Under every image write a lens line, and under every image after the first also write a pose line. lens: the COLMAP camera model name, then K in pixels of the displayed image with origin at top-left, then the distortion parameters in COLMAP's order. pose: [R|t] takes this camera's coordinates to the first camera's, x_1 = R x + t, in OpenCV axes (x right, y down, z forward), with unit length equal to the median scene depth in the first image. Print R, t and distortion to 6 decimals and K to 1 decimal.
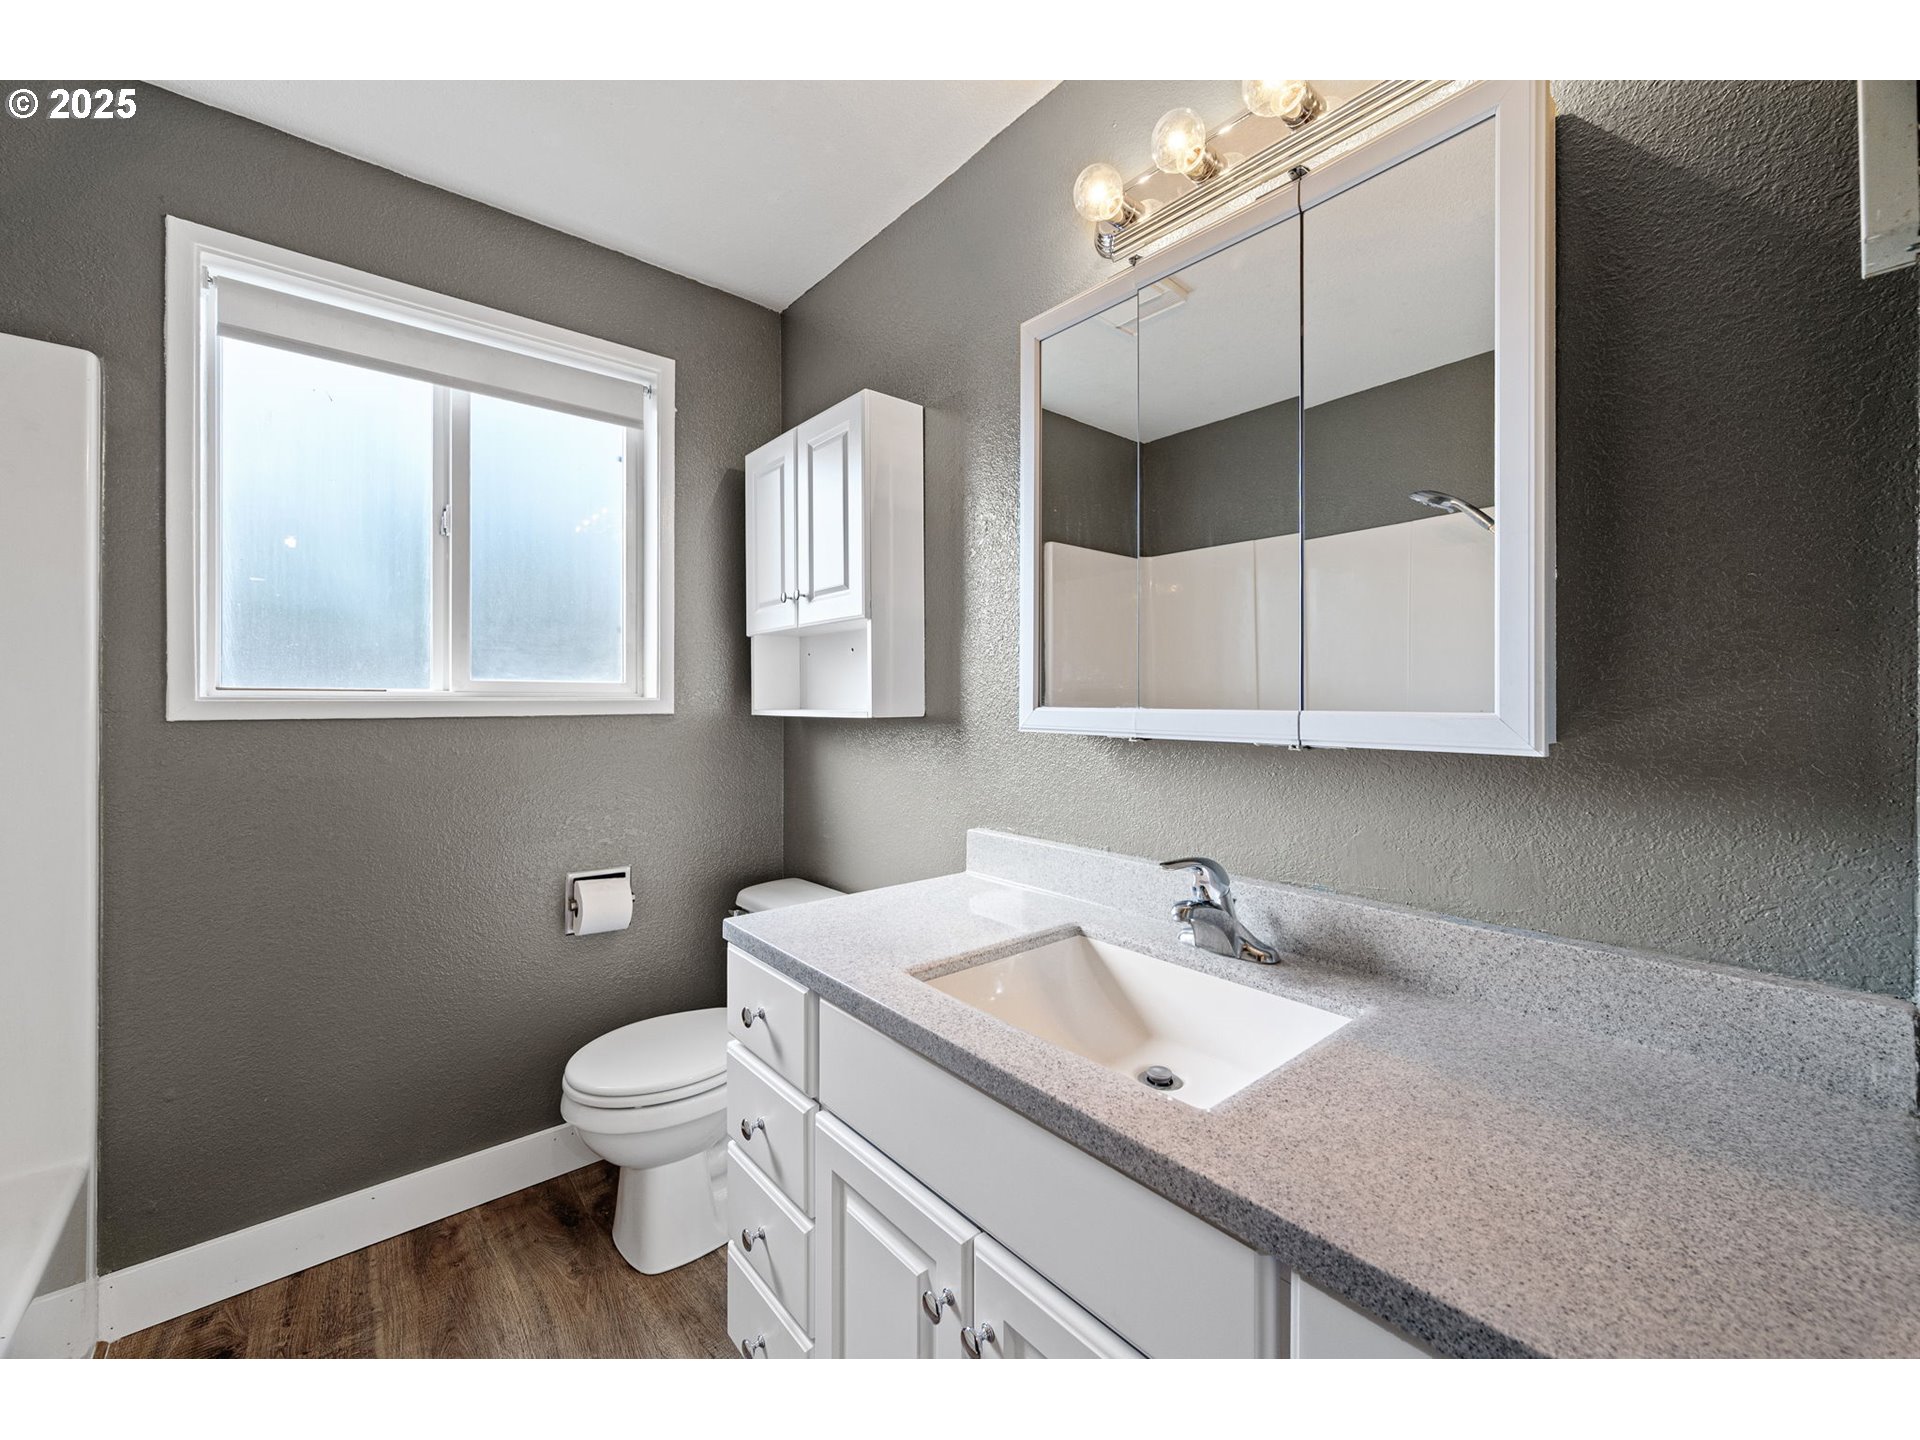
lens RADIAL K [[777.1, 0, 965.8], [0, 777.1, 706.6], [0, 0, 1]] dist [0.002443, -0.000716]
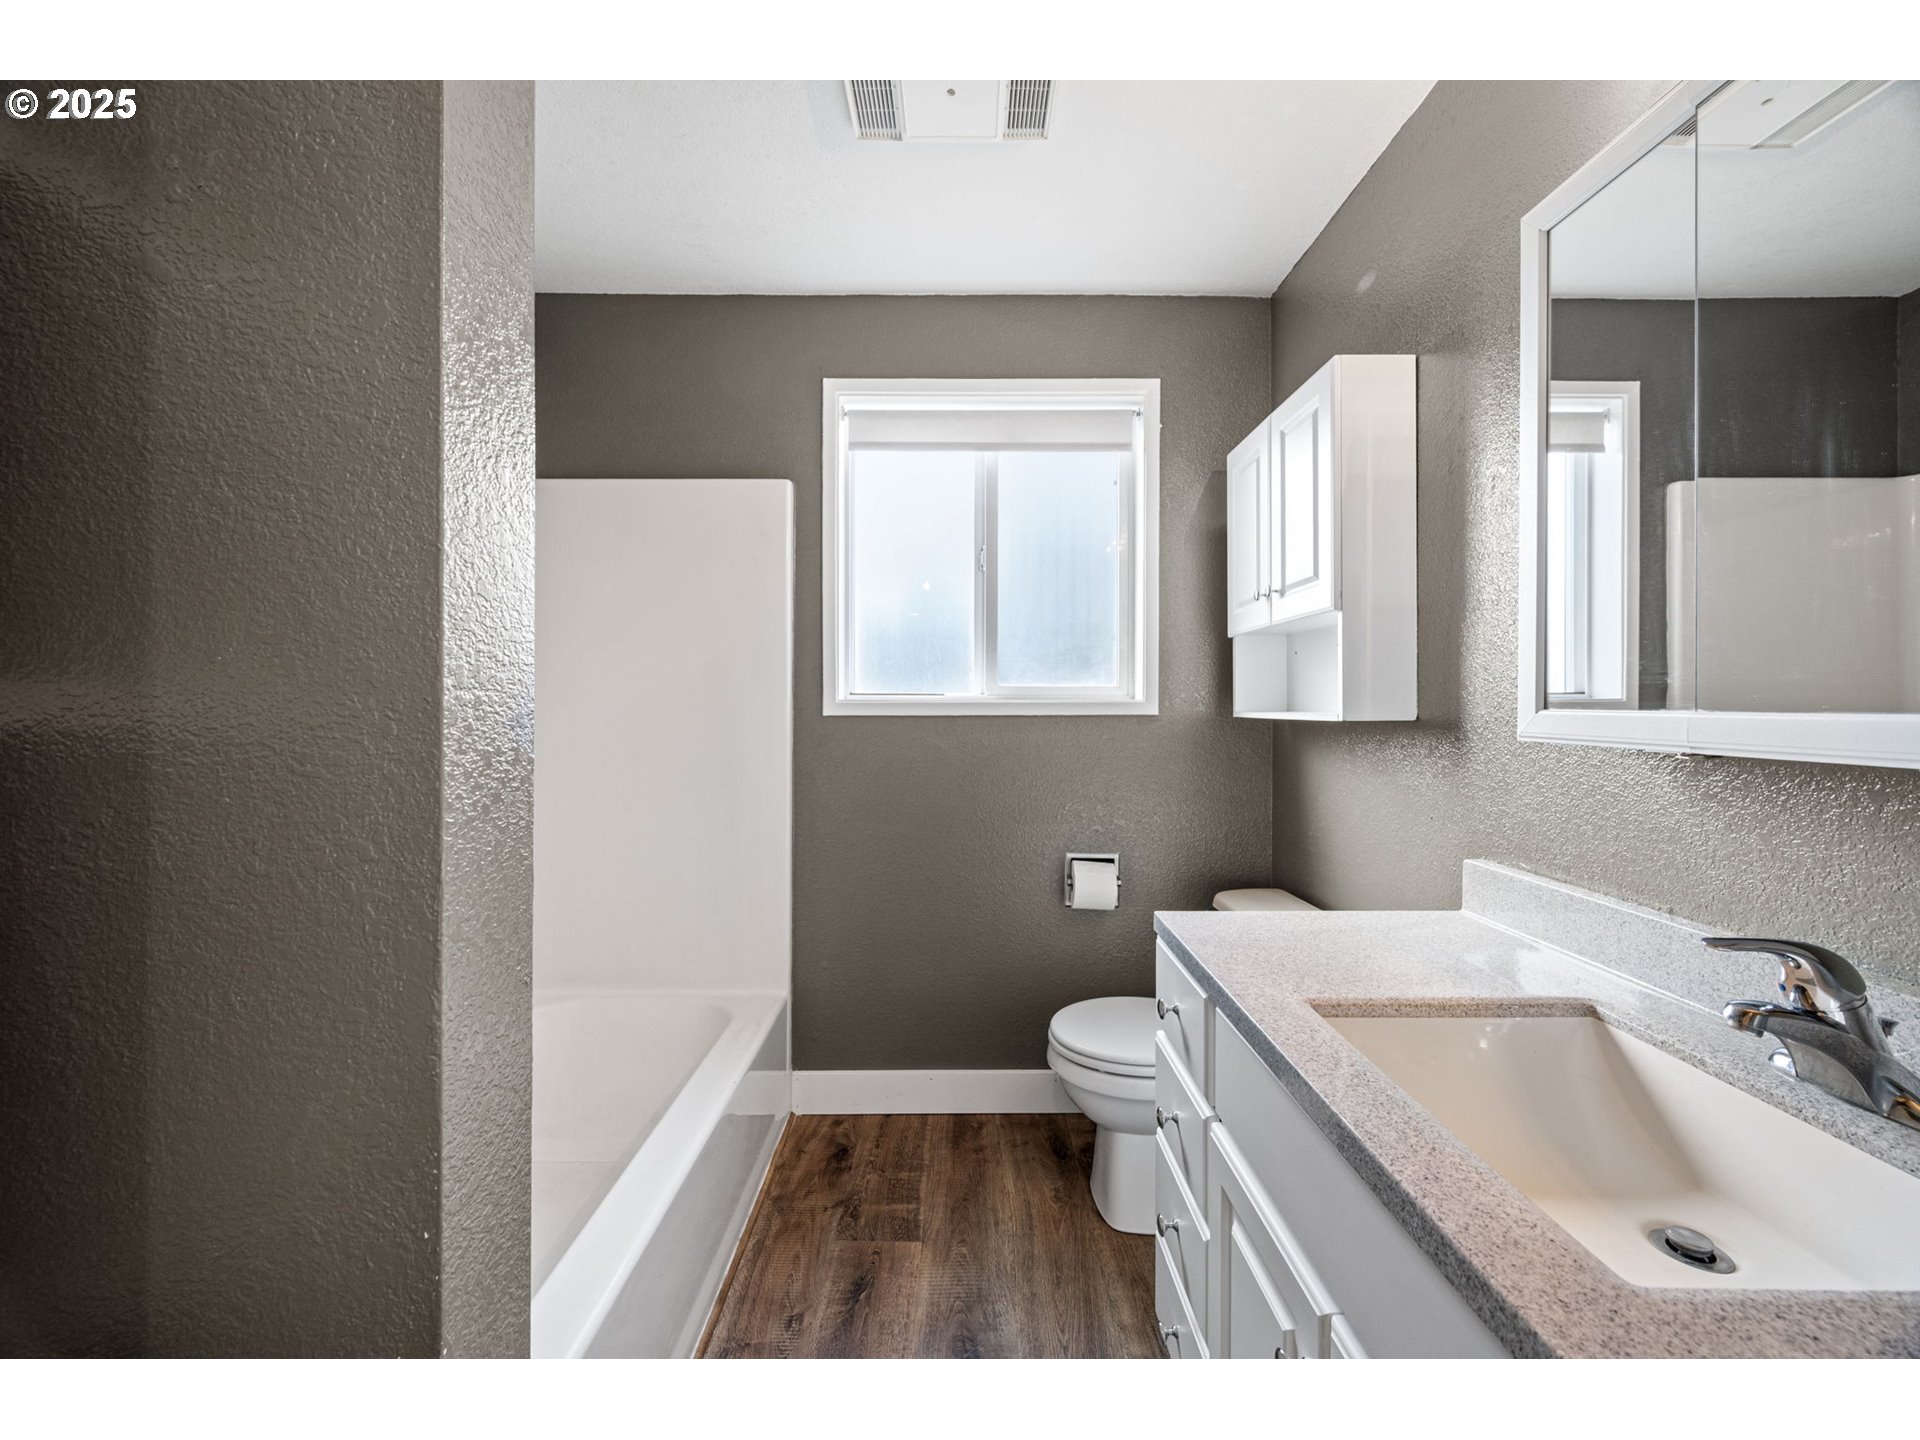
lens RADIAL K [[777.1, 0, 959.4], [0, 777.1, 711.2], [0, 0, 1]] dist [0.002443, -0.000716]
pose [[0.755926, 0.006456, -0.654625, 0.138609], [-0.005069, 0.999979, 0.004009, 0.001914], [0.654638, 0.000288, 0.755943, 0.034894]]
